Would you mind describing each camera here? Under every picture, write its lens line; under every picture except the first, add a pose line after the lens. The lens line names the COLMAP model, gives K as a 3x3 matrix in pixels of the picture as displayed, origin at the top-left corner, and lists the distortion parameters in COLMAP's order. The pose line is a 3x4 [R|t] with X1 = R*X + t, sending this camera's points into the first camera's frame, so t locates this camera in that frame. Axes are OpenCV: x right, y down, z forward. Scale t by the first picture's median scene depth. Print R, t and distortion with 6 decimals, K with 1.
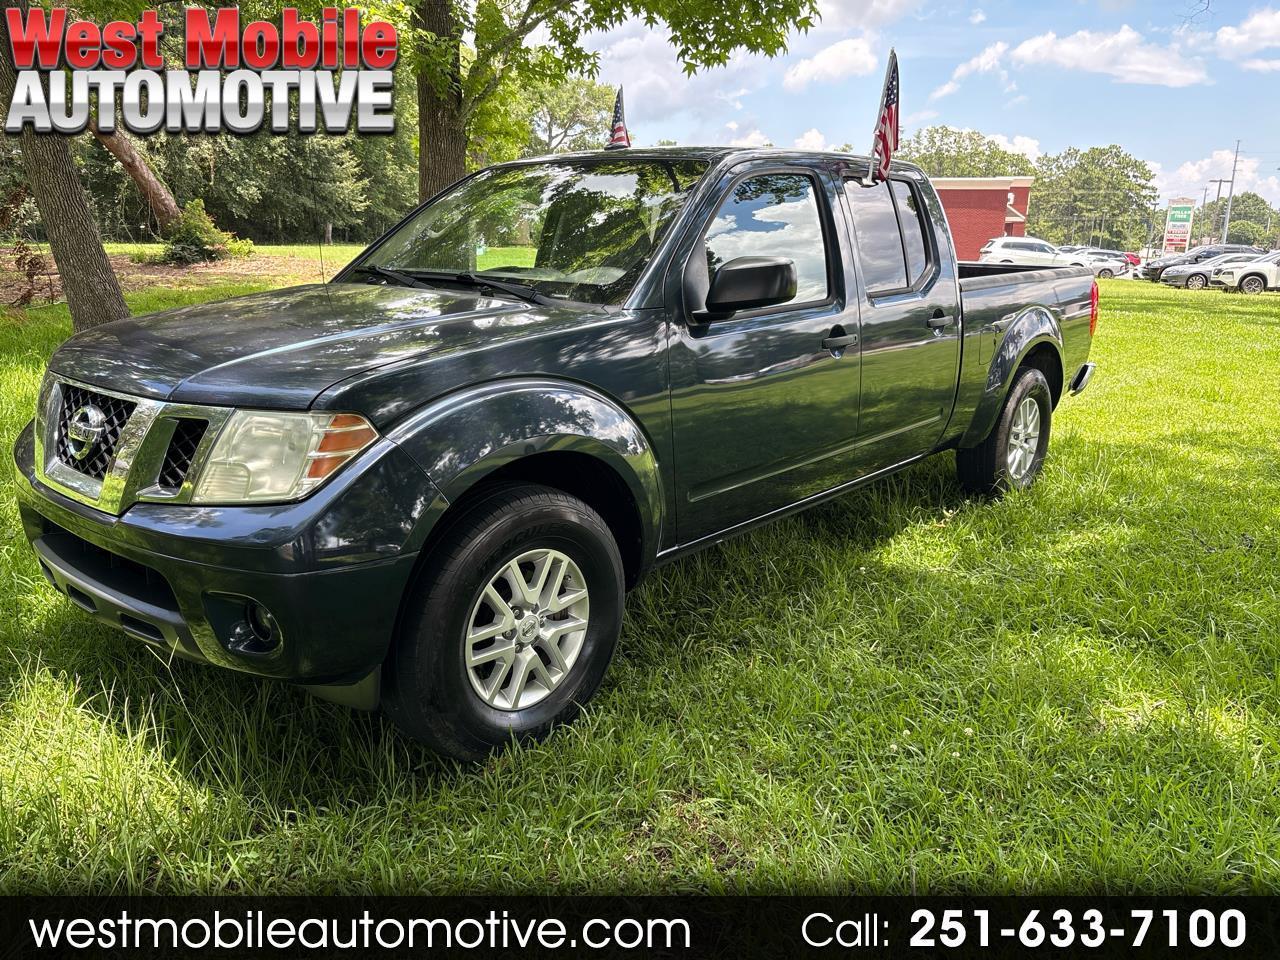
lens RADIAL K [[956.8, 0, 640.0], [0, 956.8, 480.5], [0, 0, 1]] dist [0.024014, -0.033311]
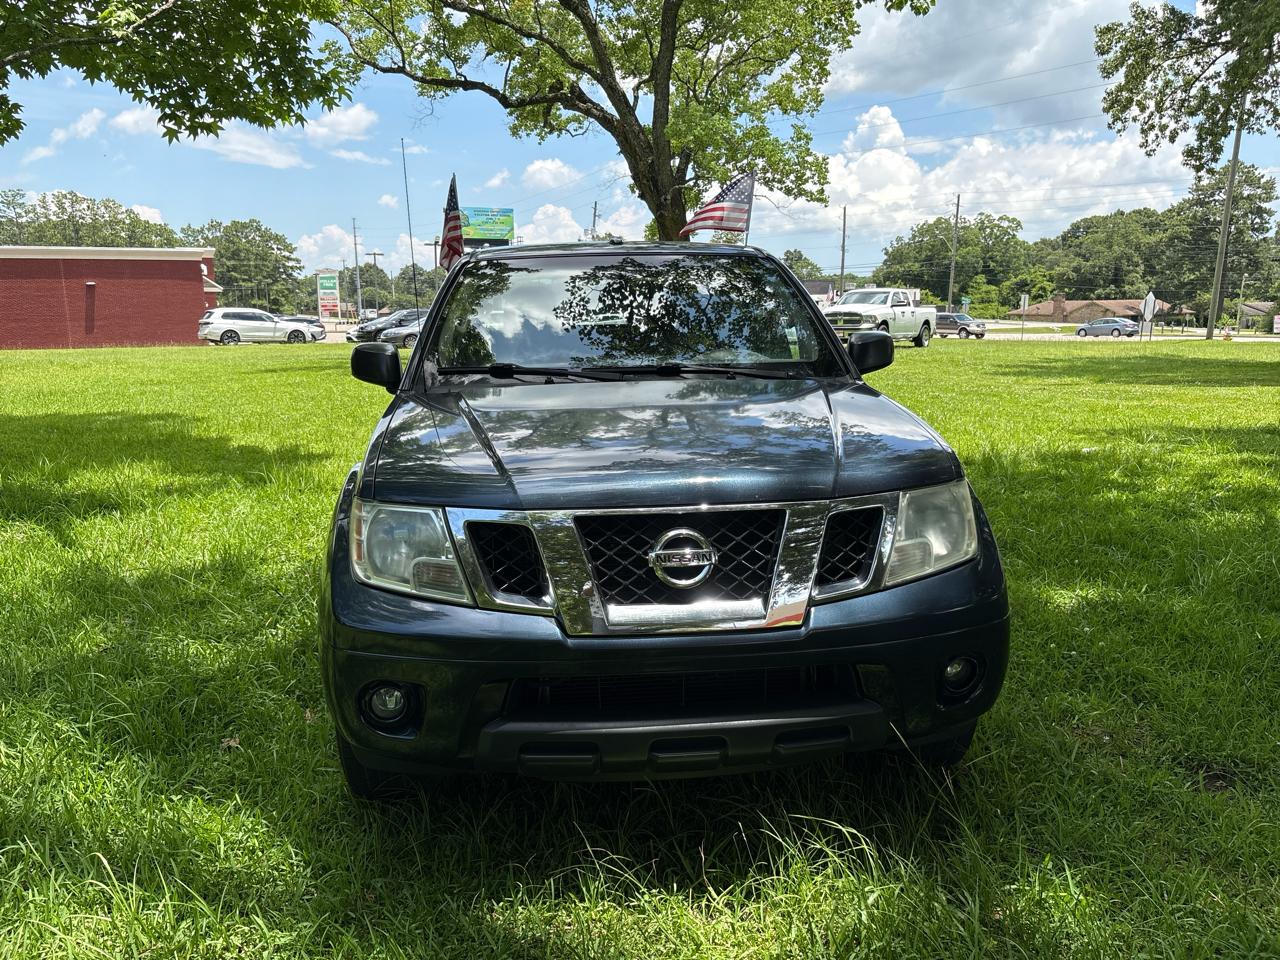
lens RADIAL K [[956.8, 0, 635.5], [0, 956.8, 474.0], [0, 0, 1]] dist [0.024014, -0.033311]
pose [[0.677912, -0.152510, 0.719149, -0.610255], [0.205453, 0.978569, 0.013853, -0.074291], [-0.705850, 0.138361, 0.694718, 0.193697]]
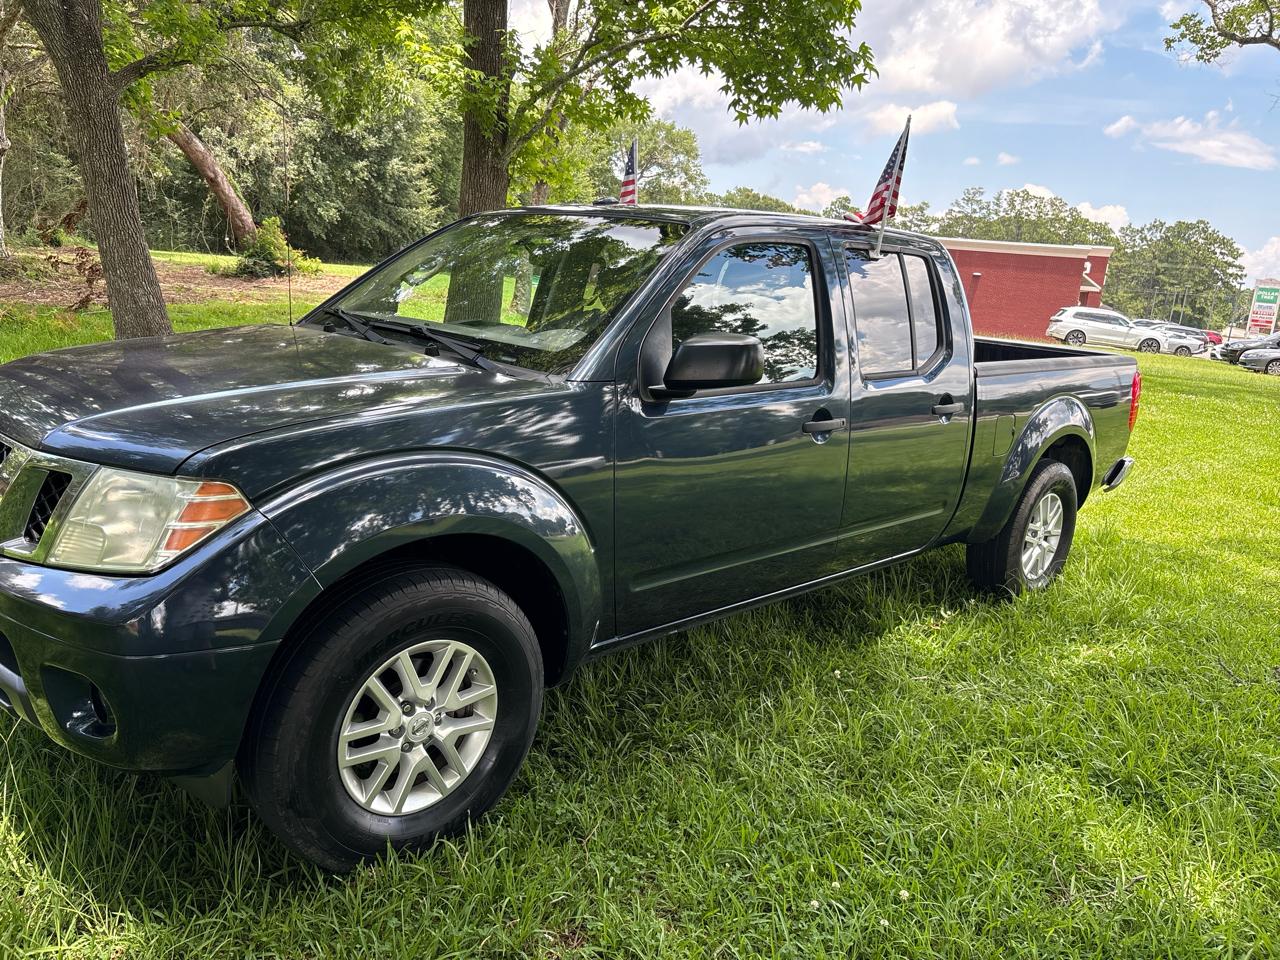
lens RADIAL K [[956.8, 0, 631.9], [0, 956.8, 485.5], [0, 0, 1]] dist [0.024014, -0.033311]
pose [[0.994610, 0.081411, -0.064218, 0.060585], [-0.083597, 0.995982, -0.032113, -0.029432], [0.061346, 0.037309, 0.997419, 0.050398]]
